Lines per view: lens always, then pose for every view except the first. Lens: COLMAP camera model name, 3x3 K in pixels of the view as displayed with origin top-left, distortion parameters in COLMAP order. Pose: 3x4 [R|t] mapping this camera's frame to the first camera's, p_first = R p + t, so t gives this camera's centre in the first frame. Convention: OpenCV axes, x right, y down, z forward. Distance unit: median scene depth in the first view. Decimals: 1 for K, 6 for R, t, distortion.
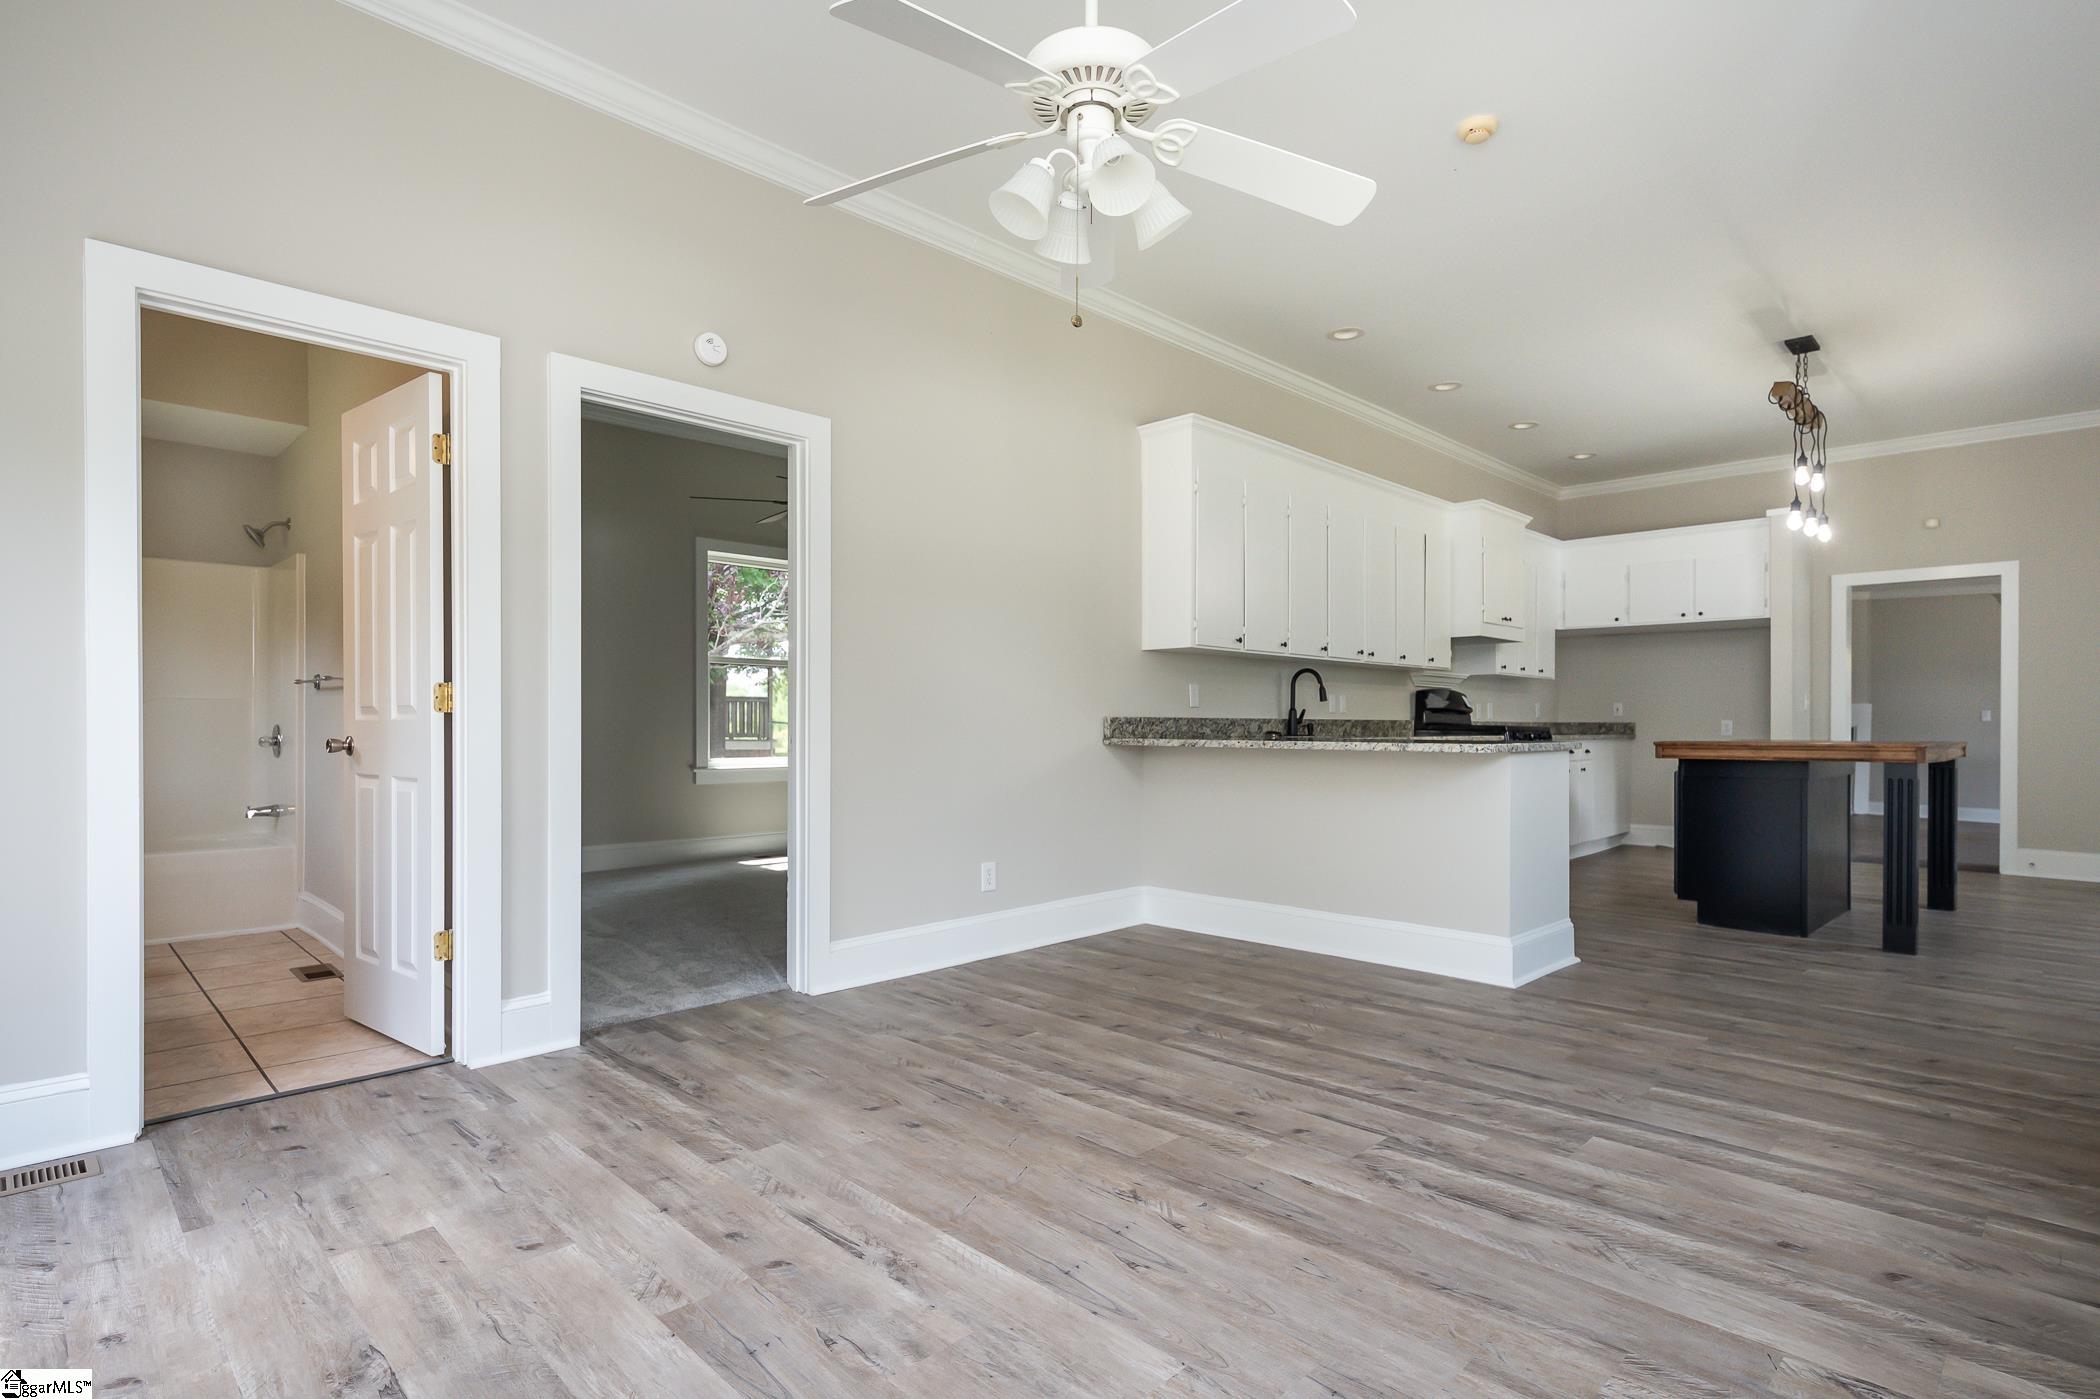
lens RADIAL K [[1058.5, 0, 1060.2], [0, 1058.5, 724.4], [0, 0, 1]] dist [-0.001144, -0.000313]
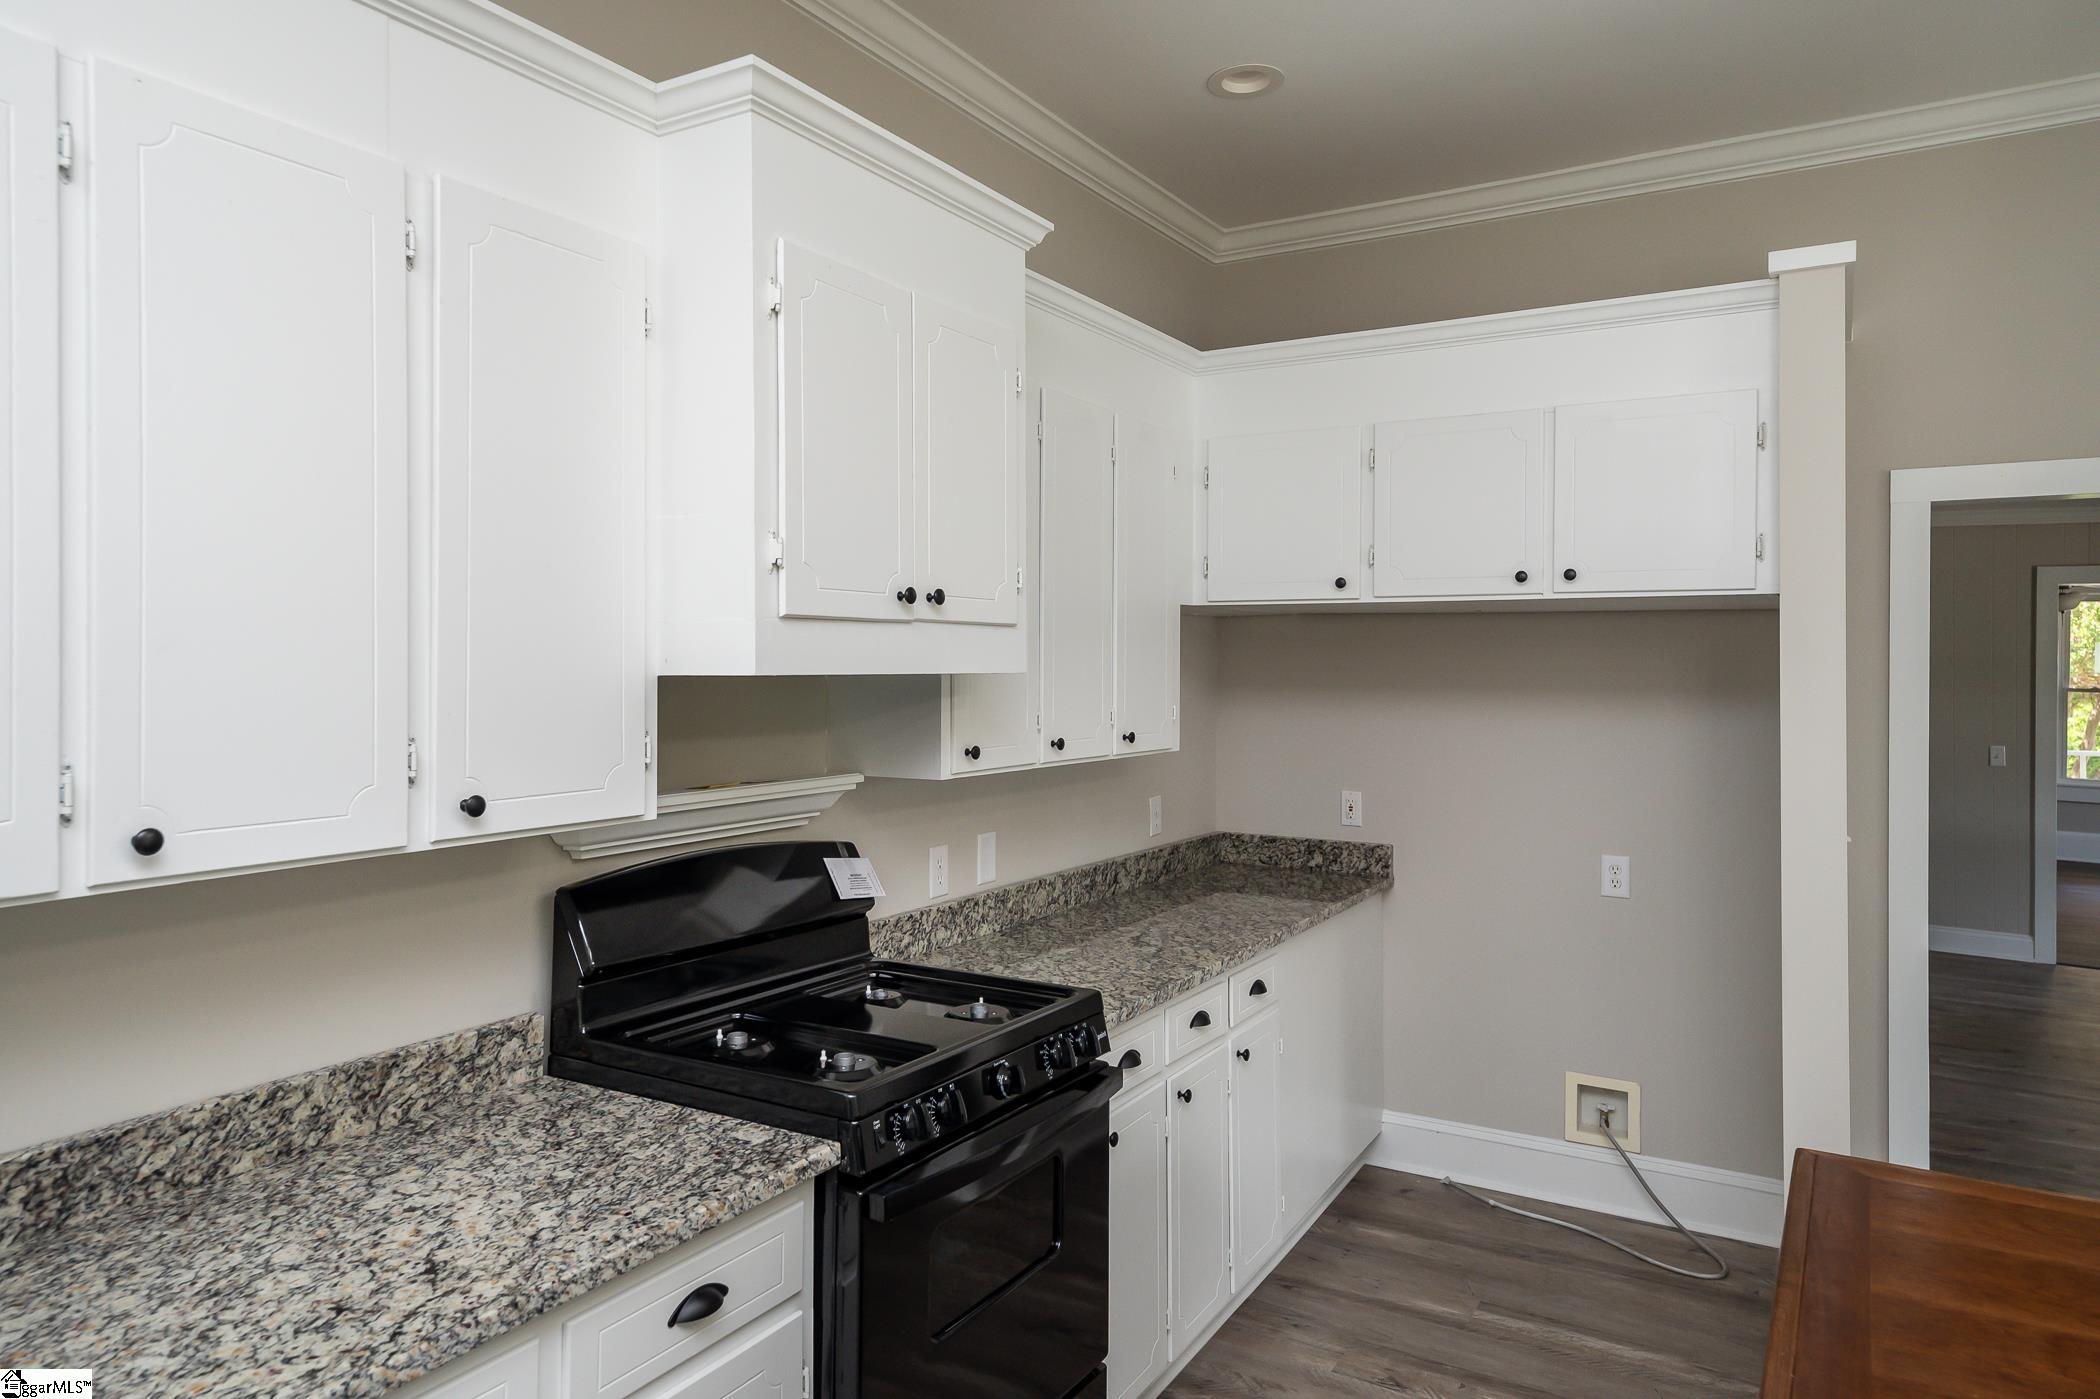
lens RADIAL K [[1386.9, 0, 1019.9], [0, 1386.9, 695.0], [0, 0, 1]] dist [0.034898, -0.000810]
pose [[0.972265, -0.006270, 0.233800, 0.438148], [0.000420, 0.999686, 0.025066, -0.101900], [-0.233883, -0.024272, 0.971962, 0.803391]]
